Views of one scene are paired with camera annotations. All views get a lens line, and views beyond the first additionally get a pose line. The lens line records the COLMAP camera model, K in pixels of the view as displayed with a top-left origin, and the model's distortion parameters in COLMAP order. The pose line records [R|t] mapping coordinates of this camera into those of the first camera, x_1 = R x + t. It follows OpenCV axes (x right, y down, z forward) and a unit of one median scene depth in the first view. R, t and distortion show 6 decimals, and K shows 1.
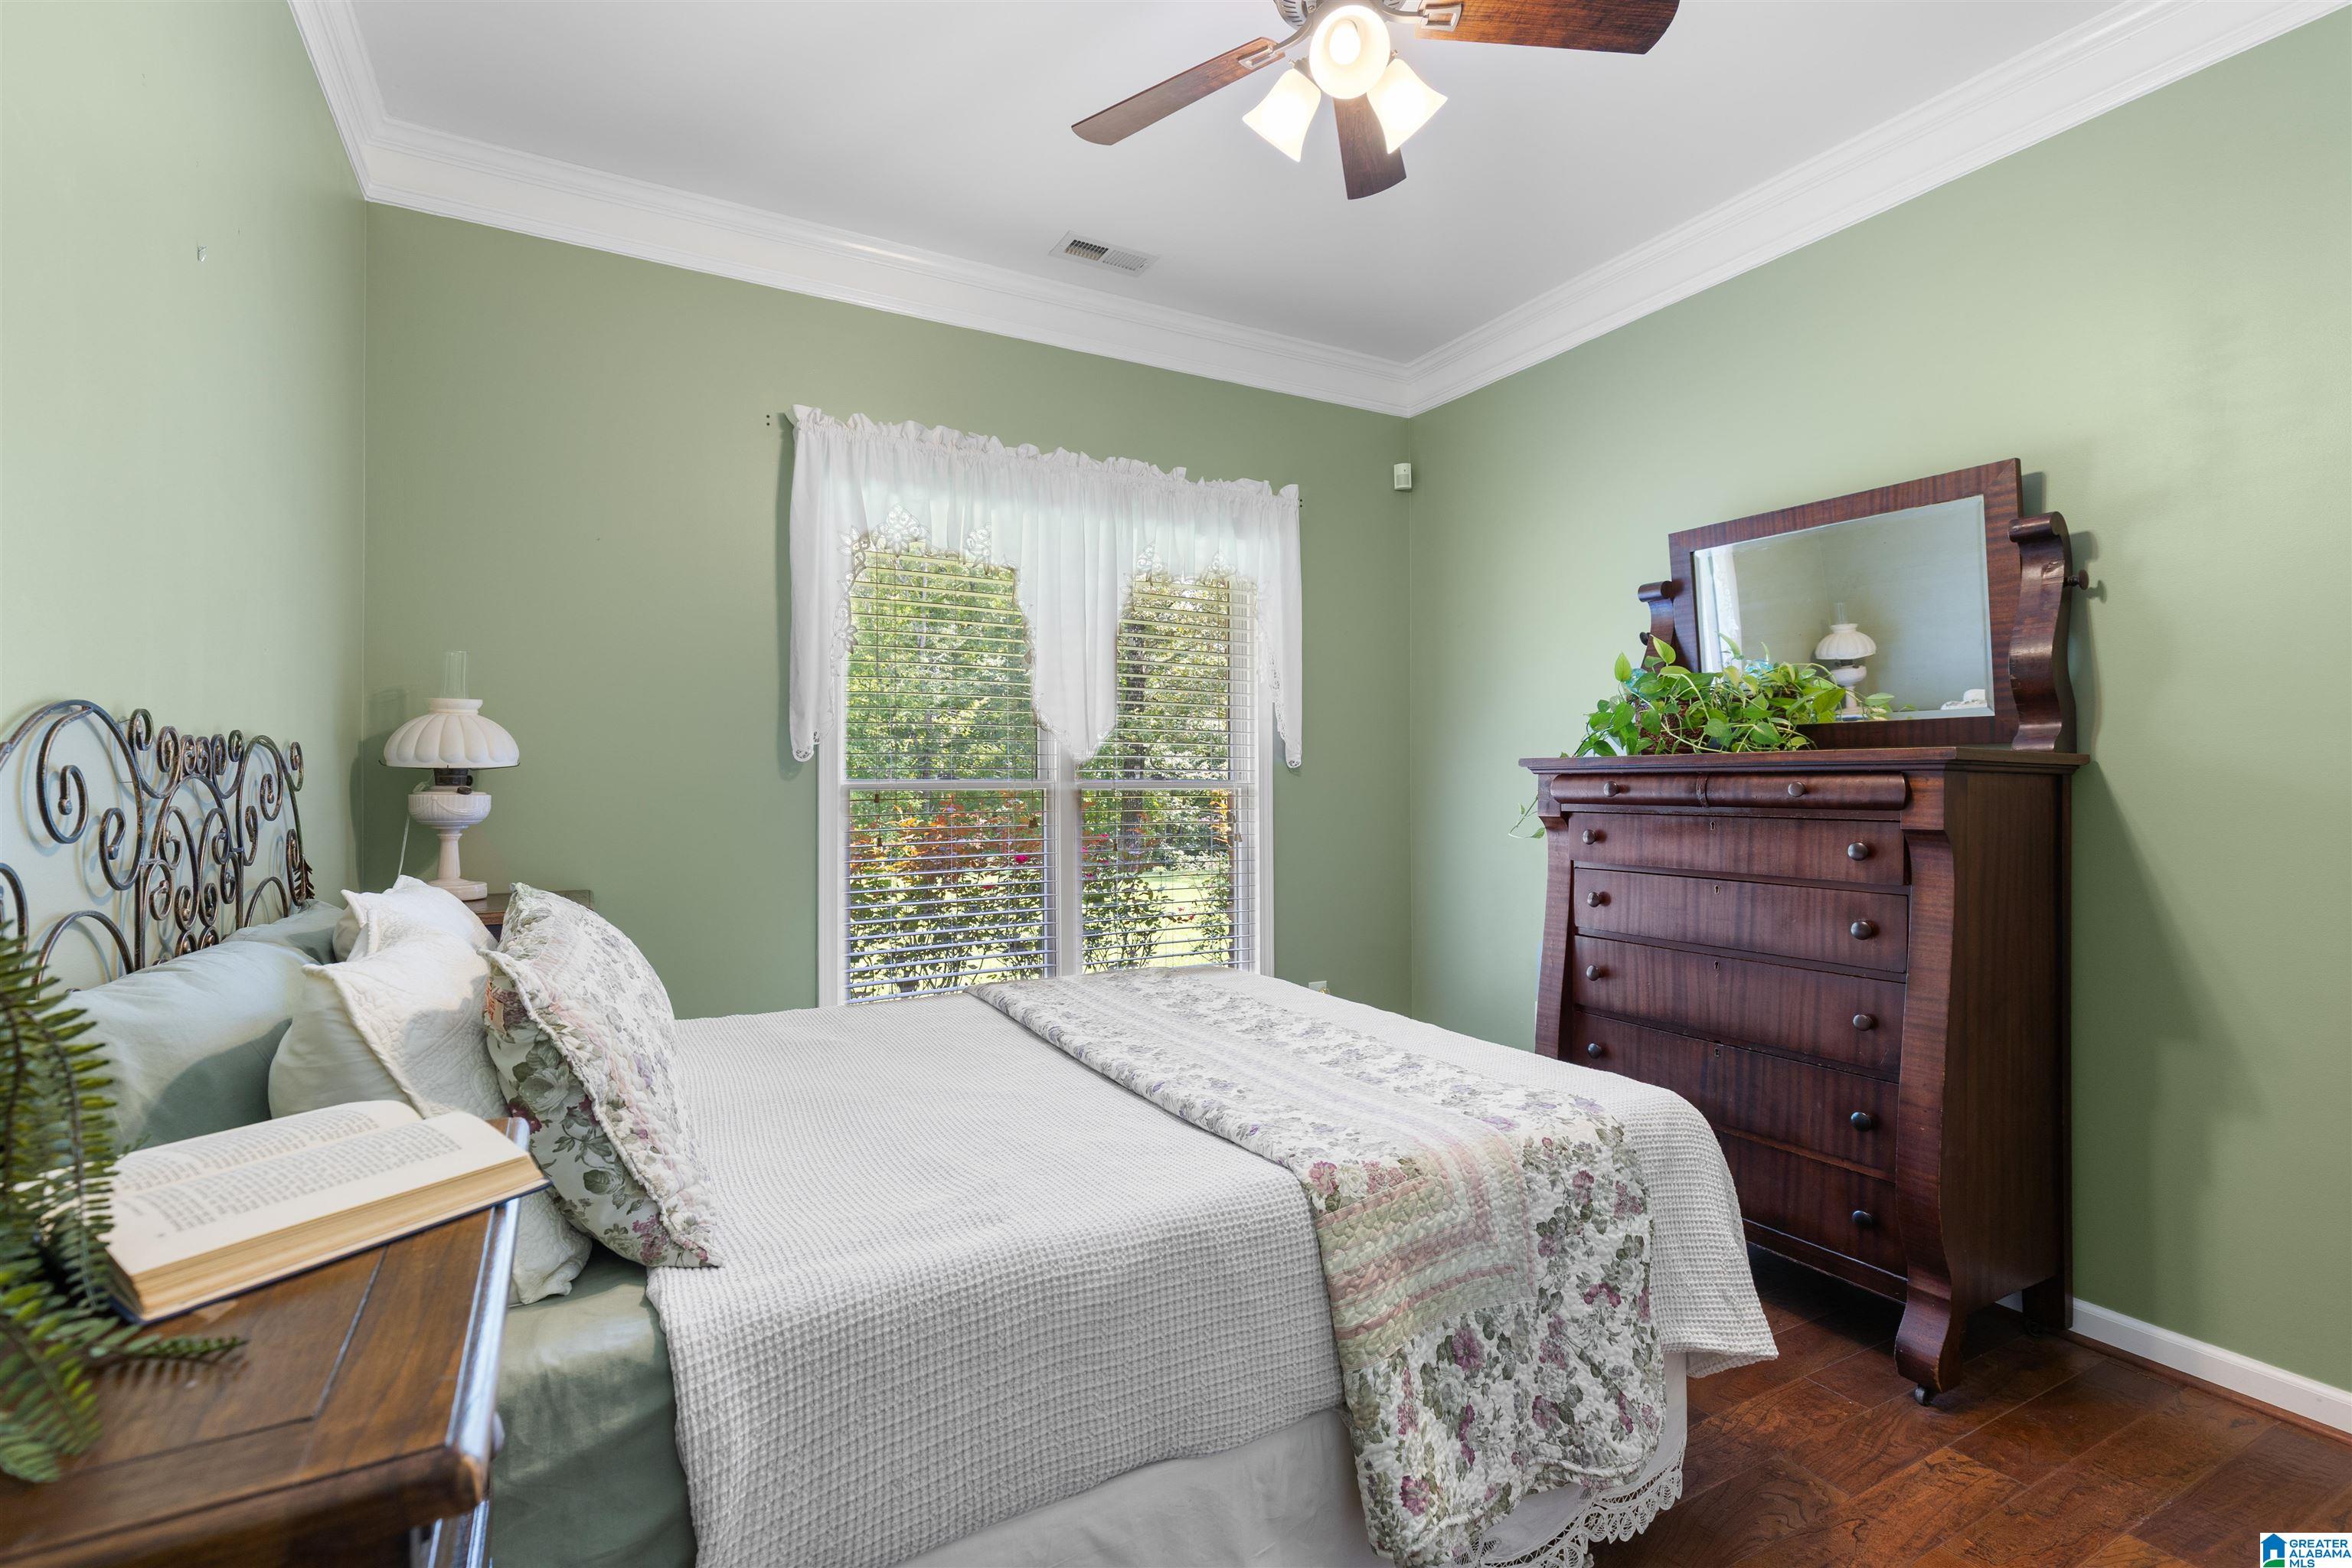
lens RADIAL K [[1058.4, 0, 1177.4], [0, 1058.4, 768.3], [0, 0, 1]] dist [0.007562, -0.001369]
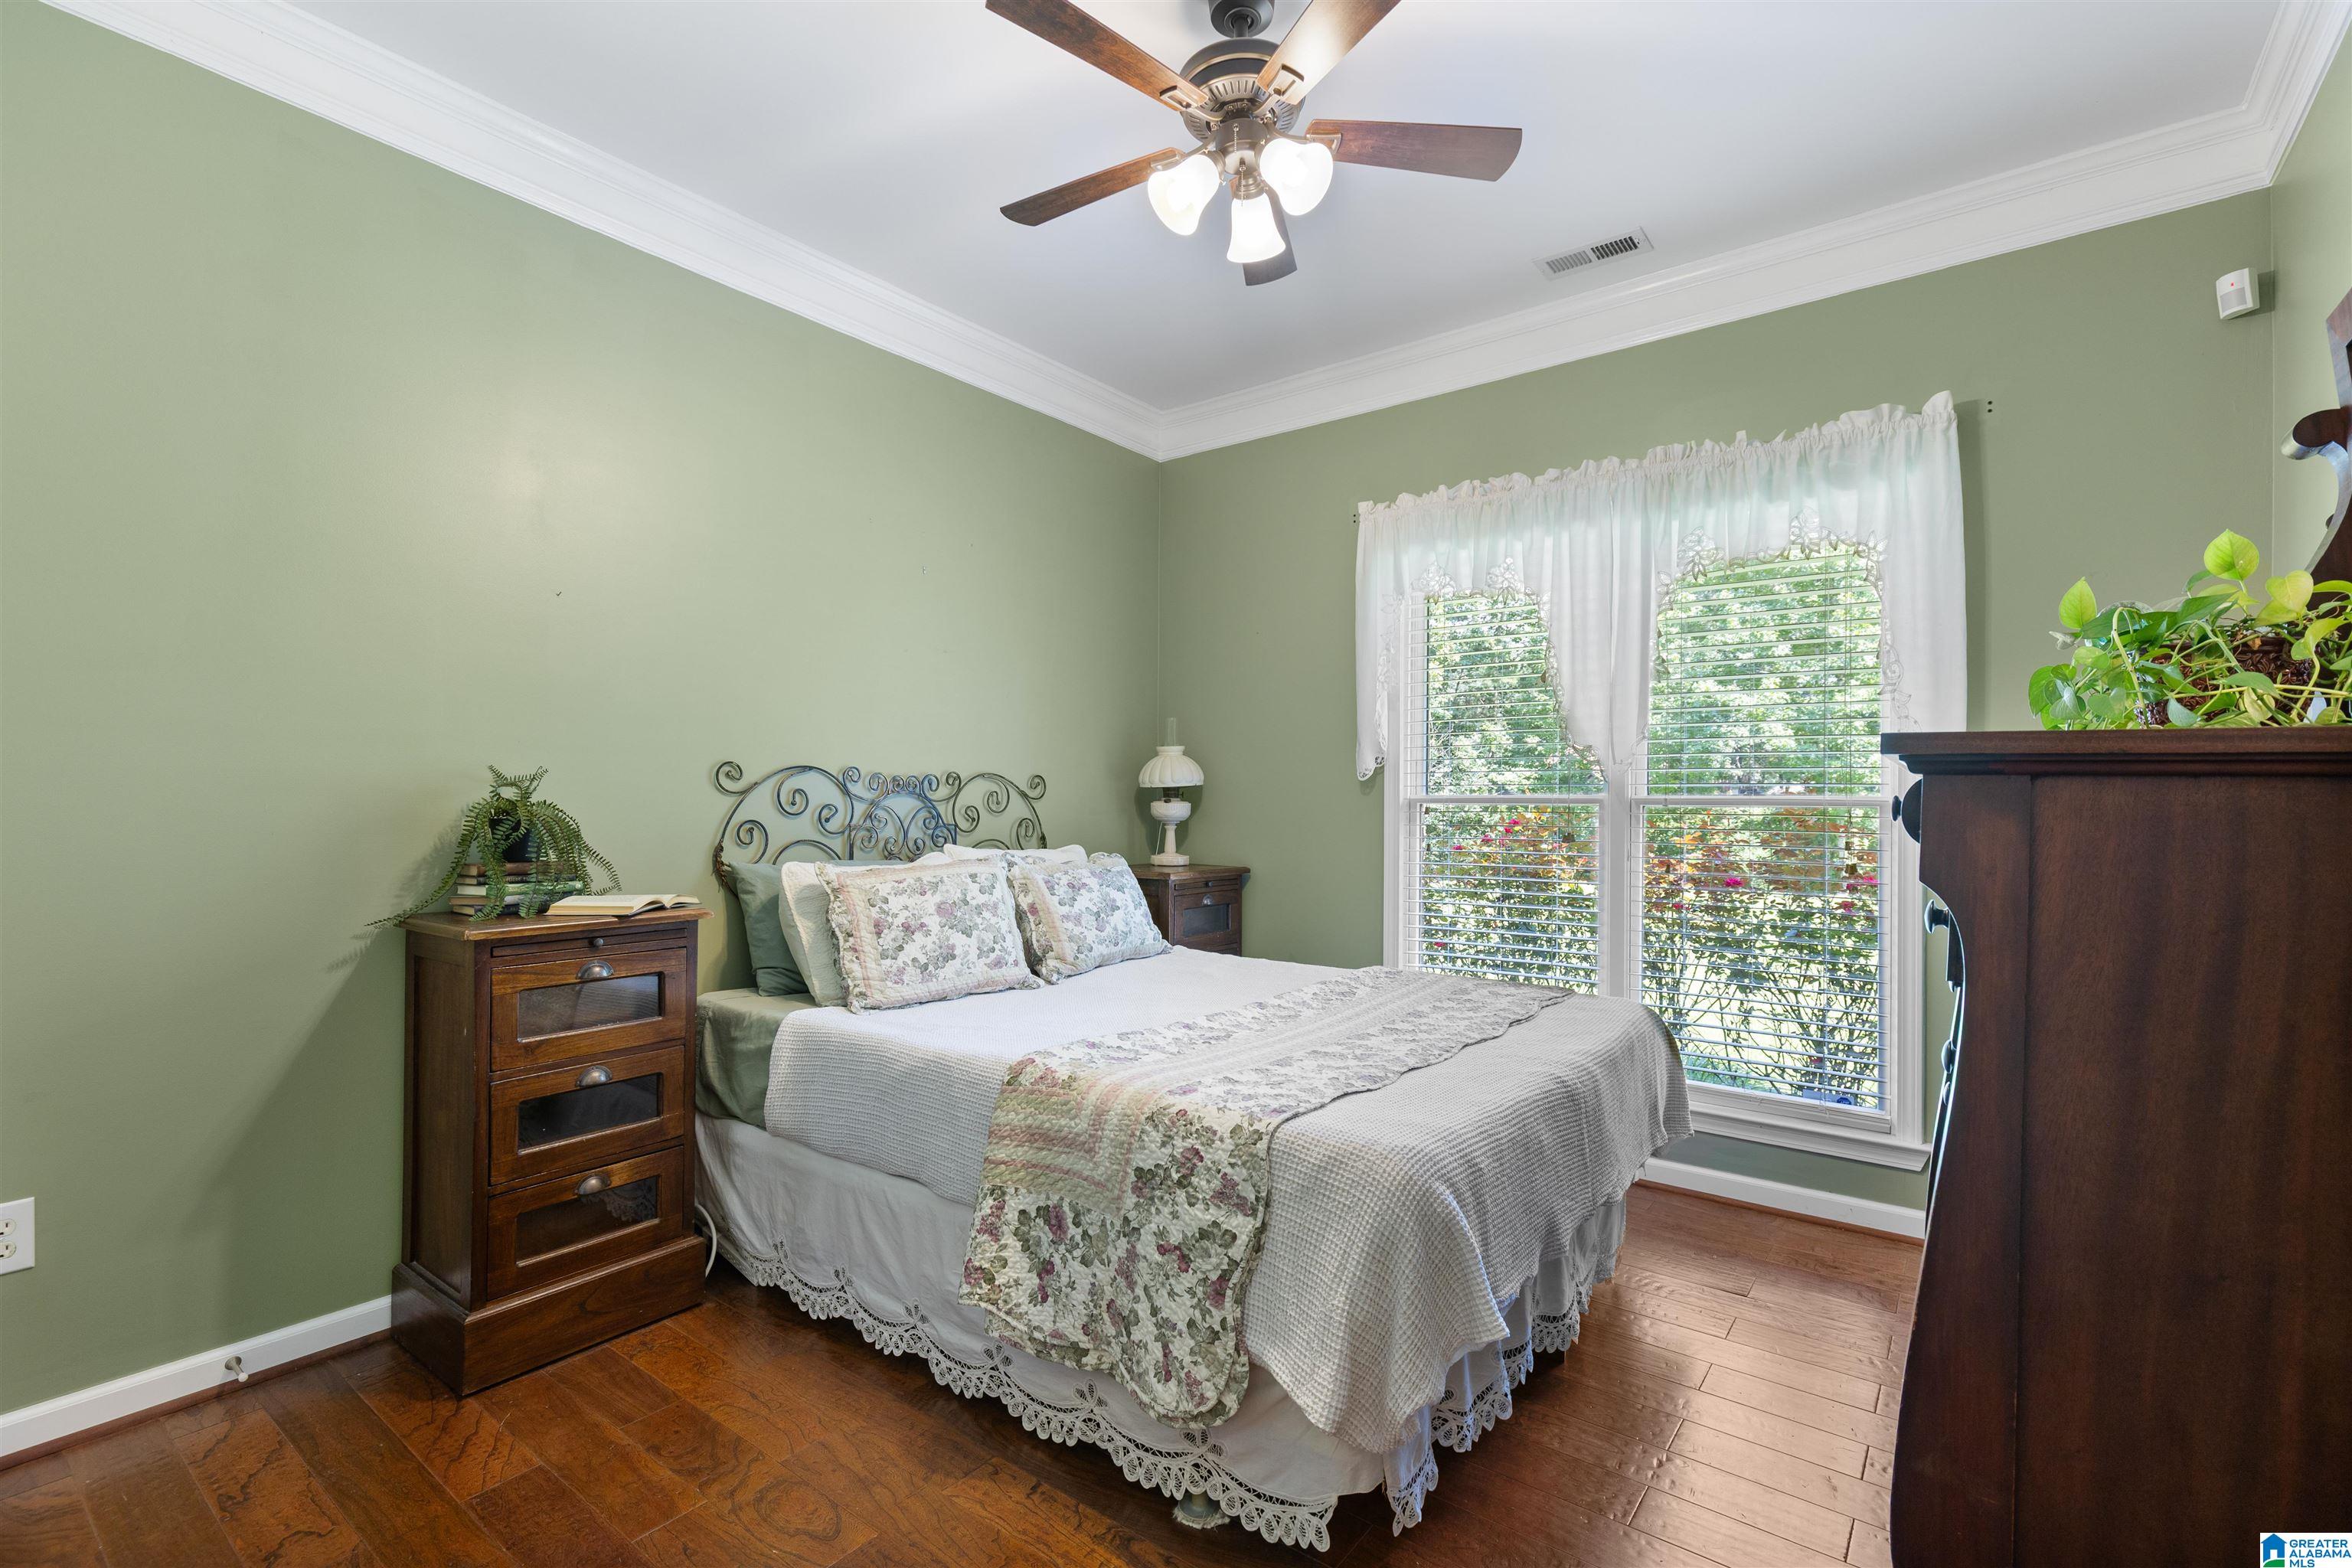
lens RADIAL K [[1058.4, 0, 1189.0], [0, 1058.4, 797.3], [0, 0, 1]] dist [0.007562, -0.001369]
pose [[0.409187, 0.001799, -0.912449, 1.429273], [0.005724, 0.999973, 0.004539, 0.011942], [0.912432, -0.007081, 0.409166, 0.567430]]
